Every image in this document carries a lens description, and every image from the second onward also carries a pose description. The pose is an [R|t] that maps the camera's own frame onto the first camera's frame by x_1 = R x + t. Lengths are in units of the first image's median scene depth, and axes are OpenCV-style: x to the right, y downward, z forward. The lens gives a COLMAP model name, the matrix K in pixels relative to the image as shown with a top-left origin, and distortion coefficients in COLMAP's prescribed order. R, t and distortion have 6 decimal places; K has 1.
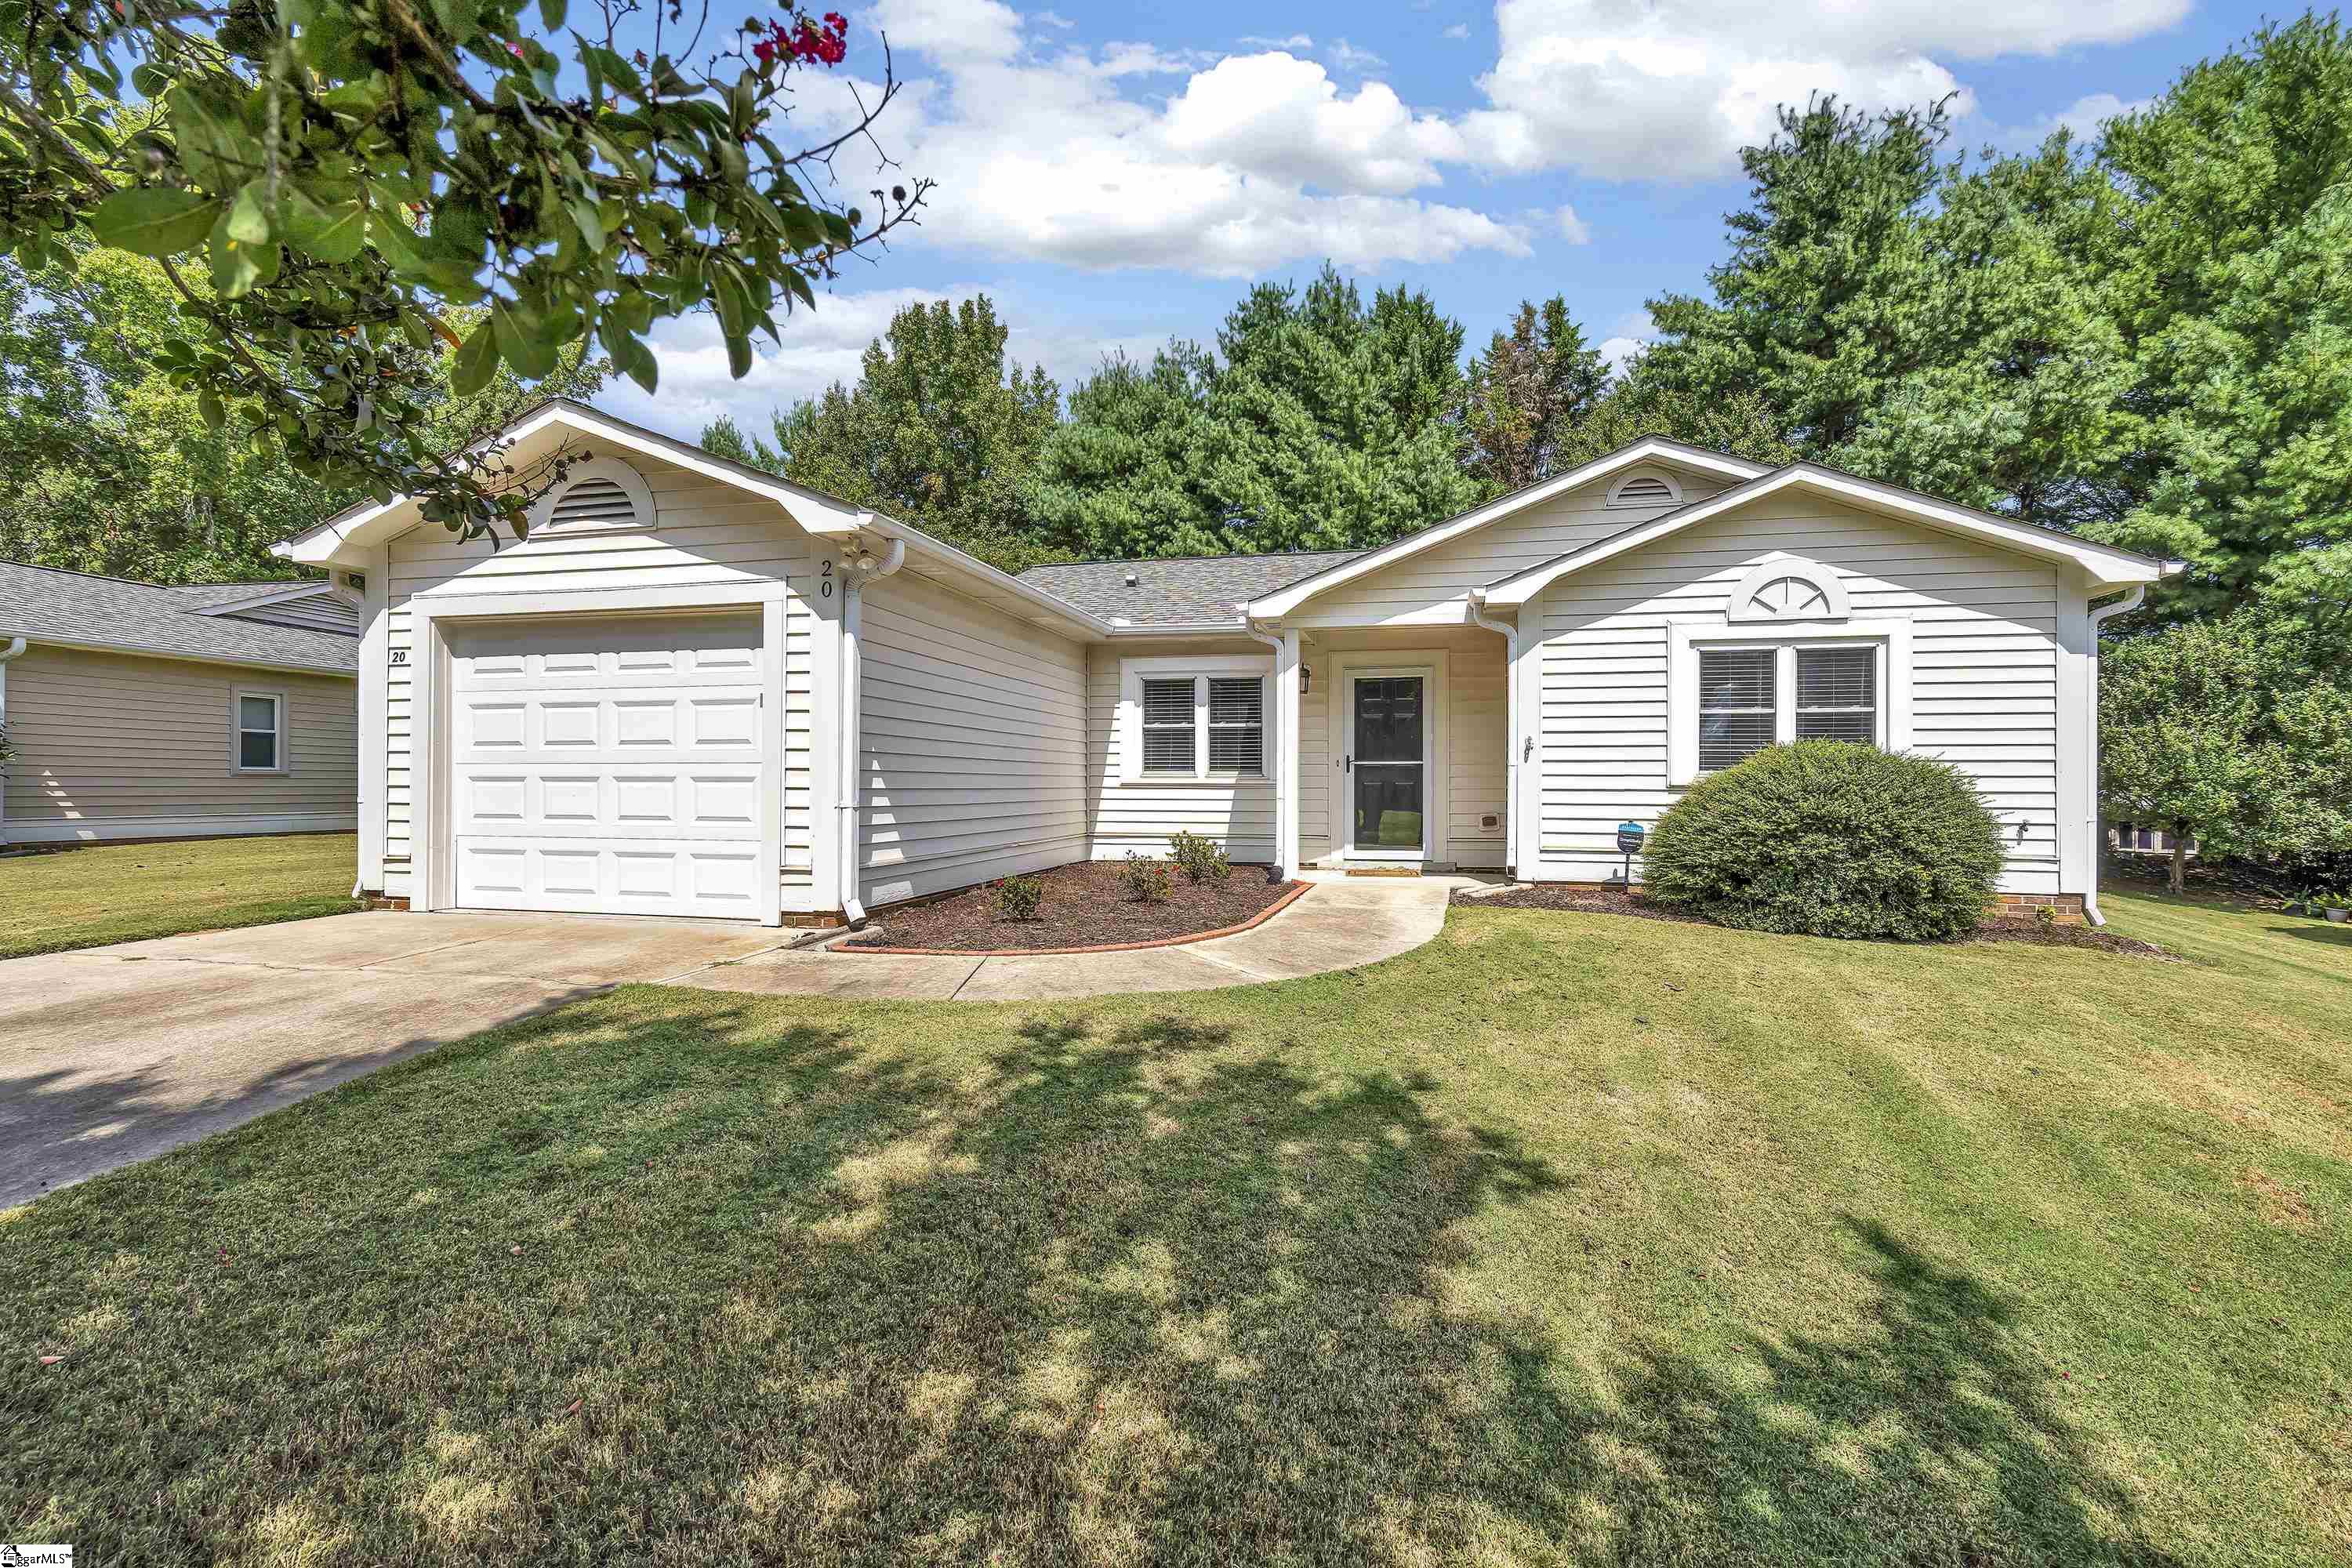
lens RADIAL K [[1050.0, 0, 1176.0], [0, 1050.0, 784.0], [0, 0, 1]] dist [-0.012769, -0.000199]
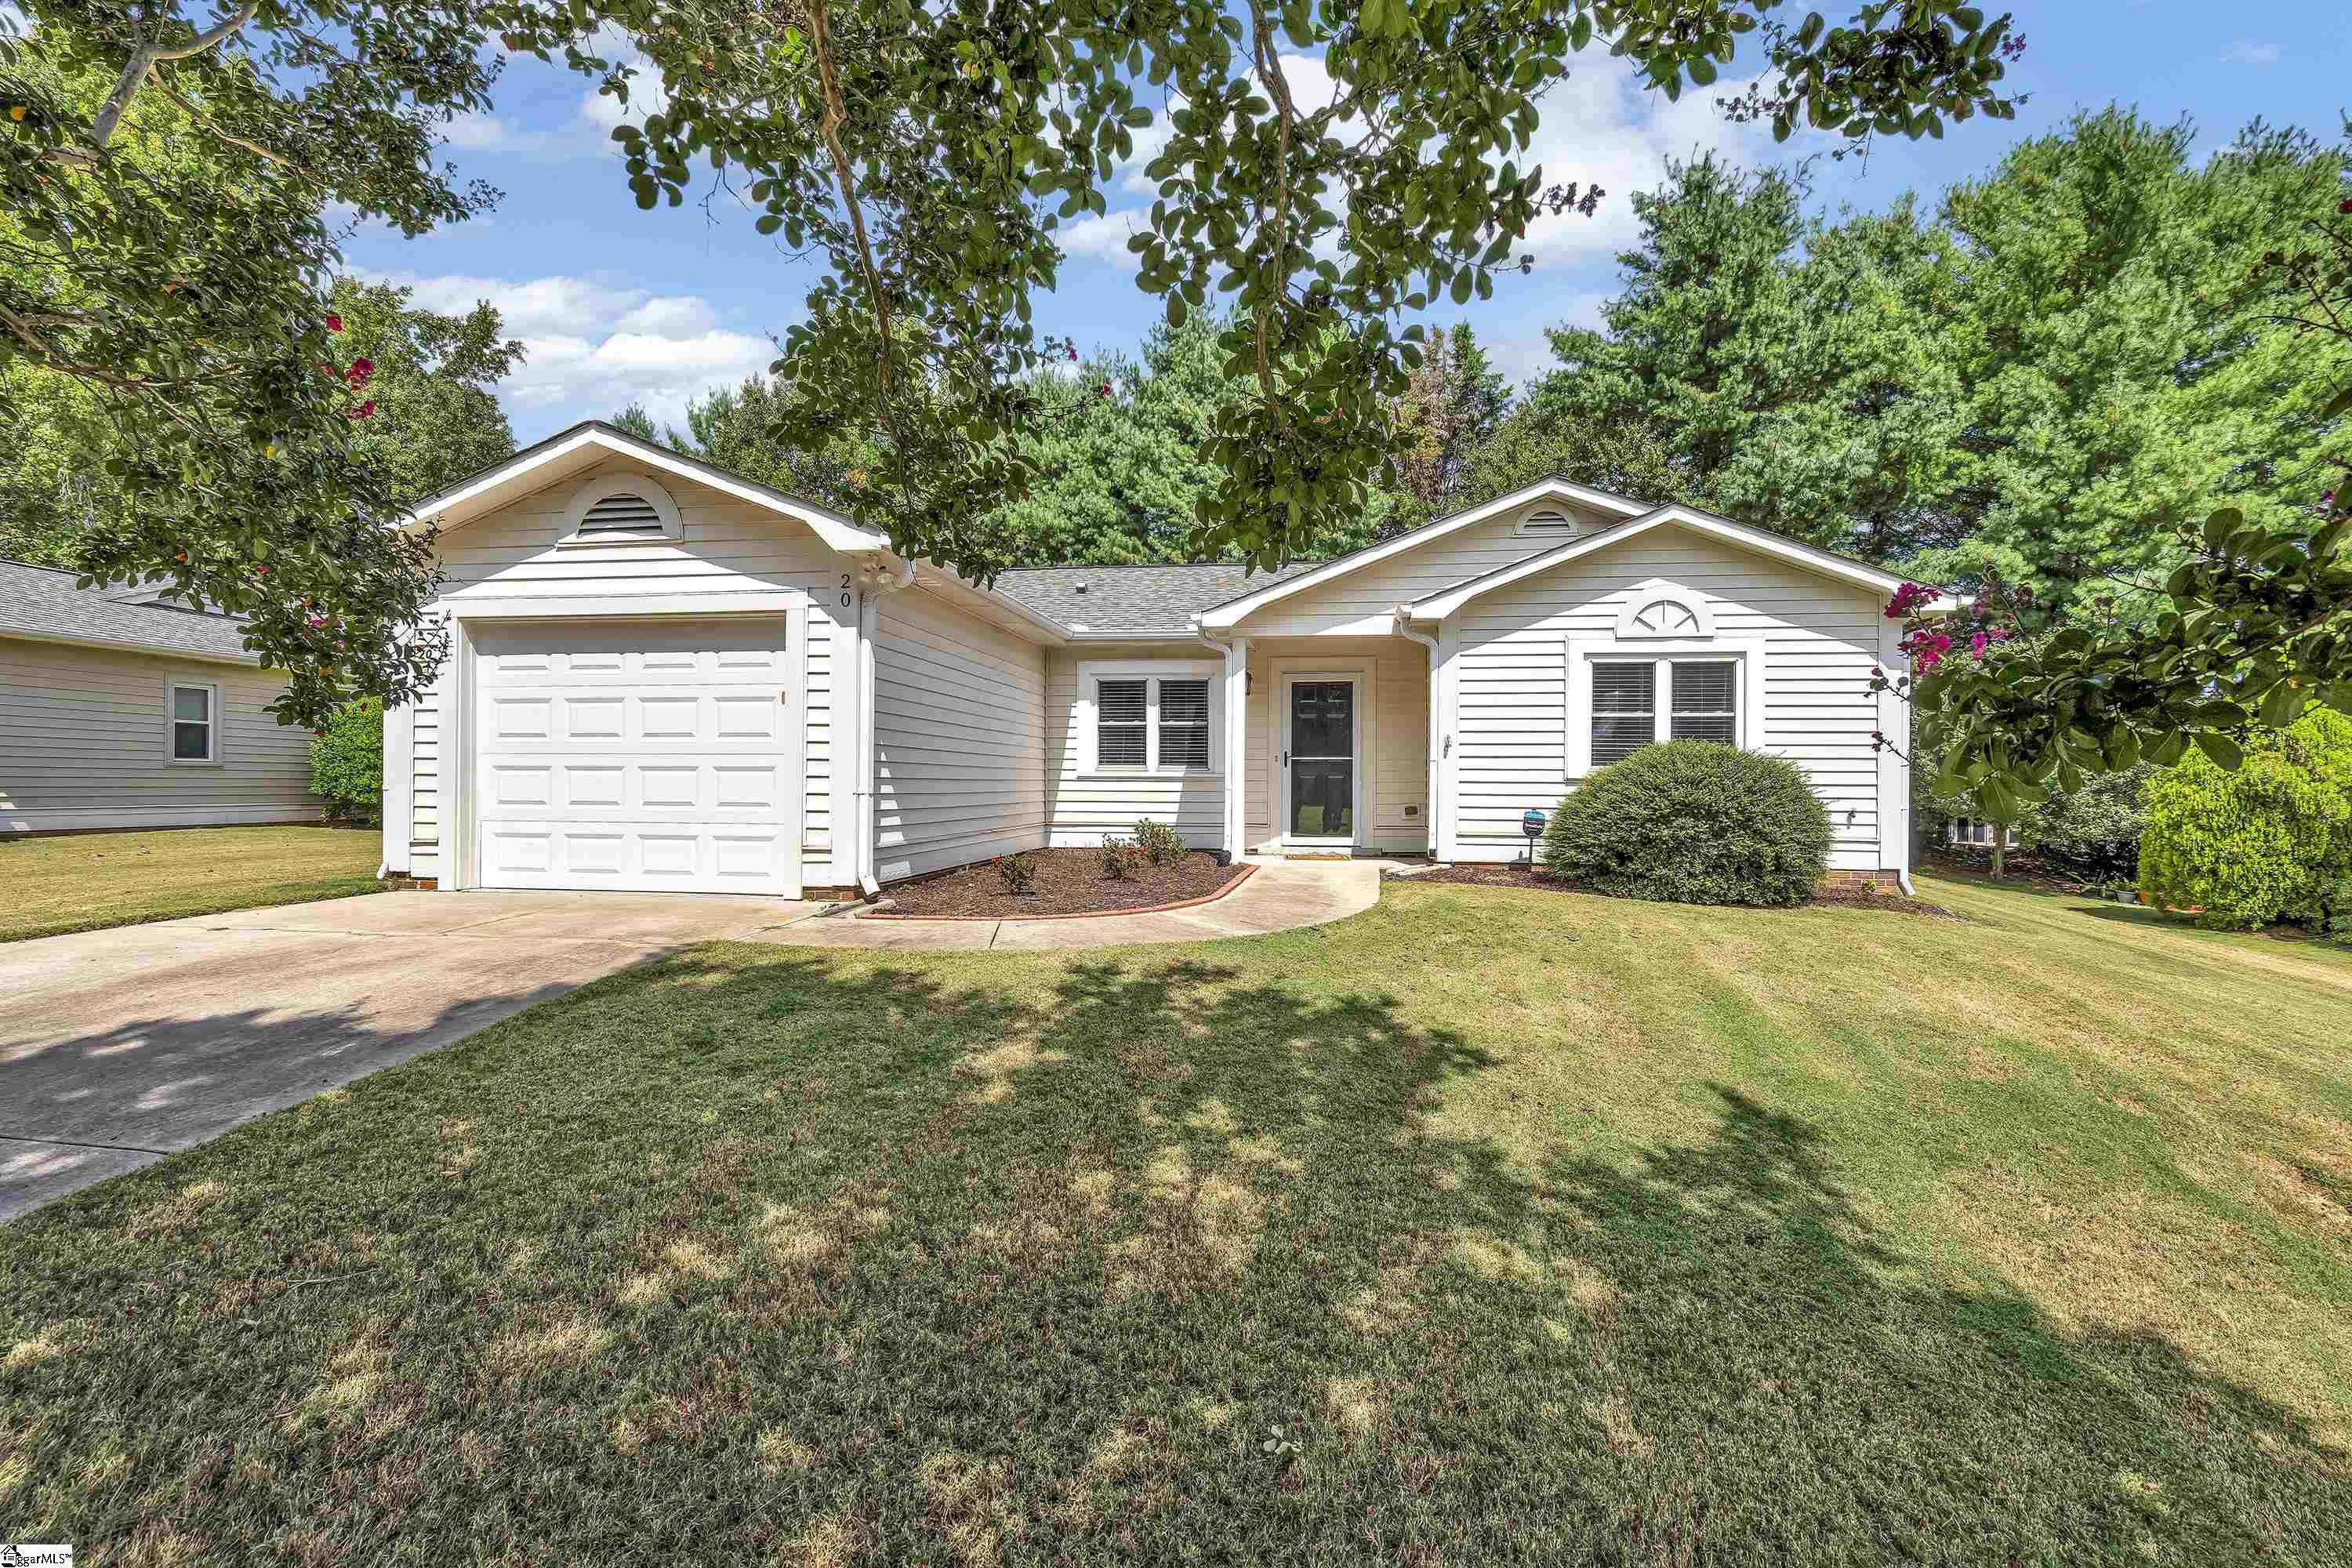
lens RADIAL K [[1050.0, 0, 1176.0], [0, 1050.0, 784.0], [0, 0, 1]] dist [-0.012769, -0.000199]
pose [[0.996279, 0.003241, 0.086125, -0.046004], [-0.003367, 0.999993, 0.001322, 0.005538], [-0.086120, -0.001607, 0.996283, -0.092289]]
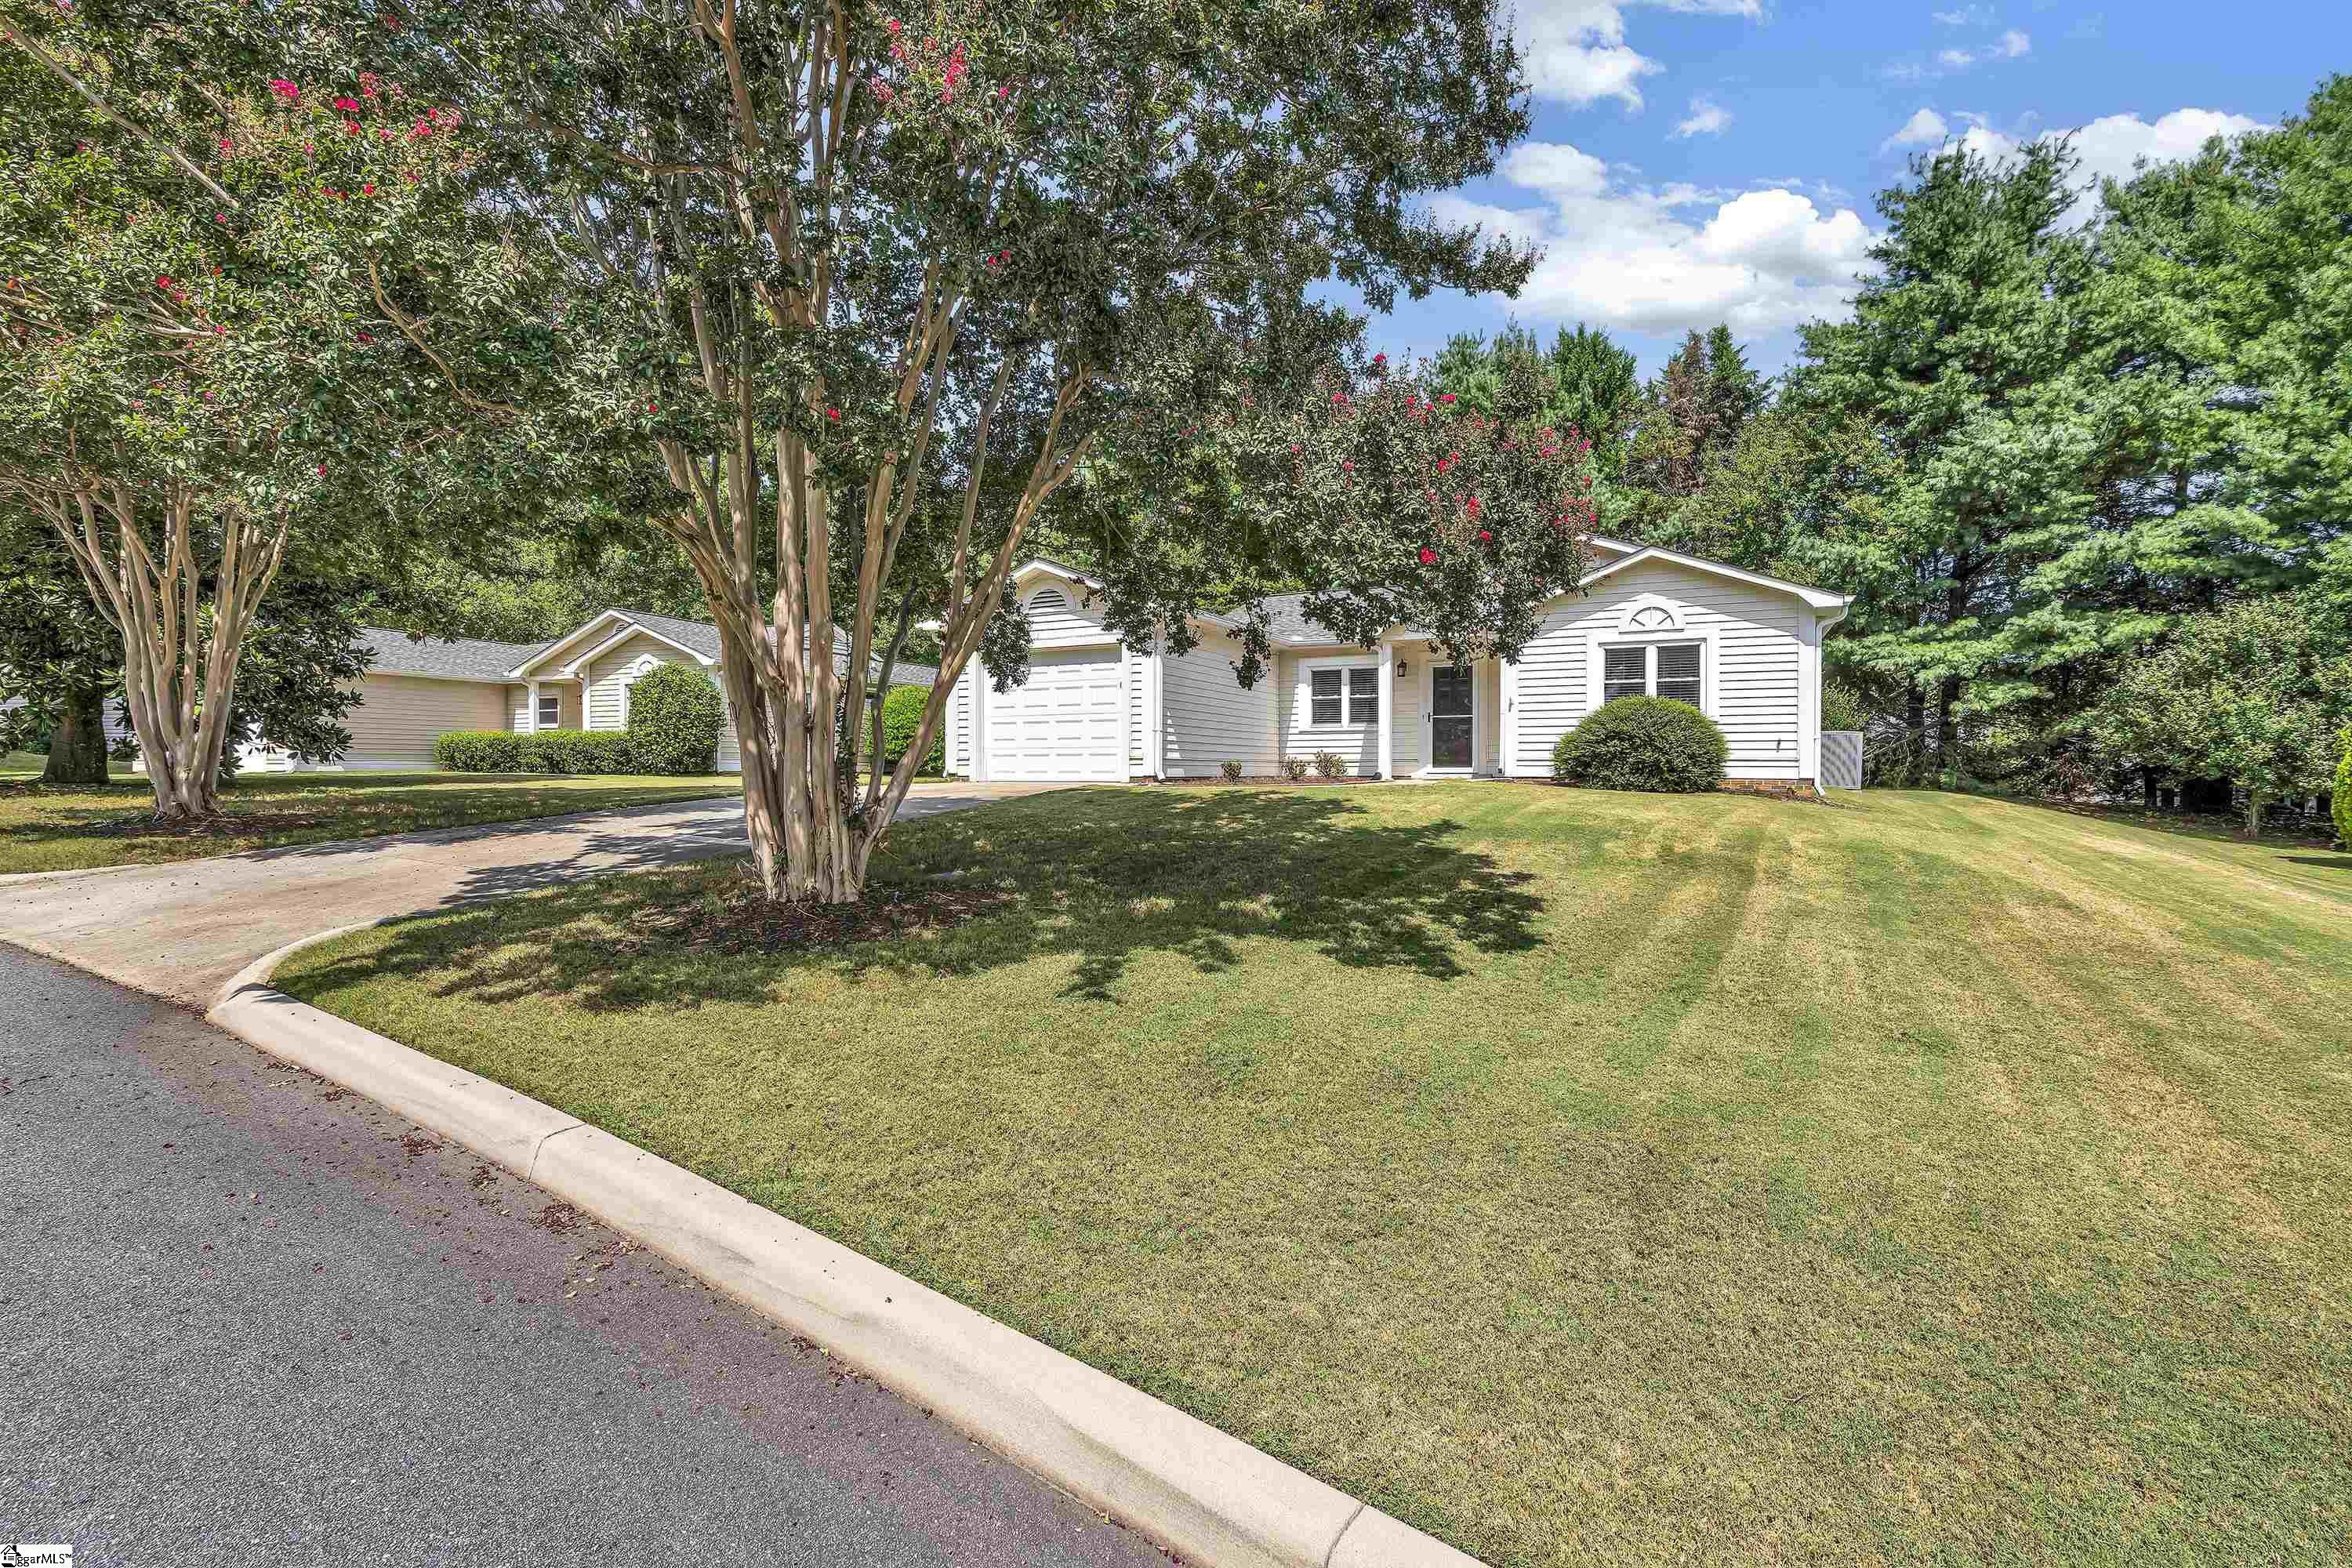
lens RADIAL K [[1050.0, 0, 1176.0], [0, 1050.0, 784.0], [0, 0, 1]] dist [-0.012769, -0.000199]
pose [[0.971722, 0.002180, -0.236119, 0.163794], [0.000332, 0.999944, 0.010600, 0.069366], [0.236128, -0.010379, 0.971666, -0.747451]]
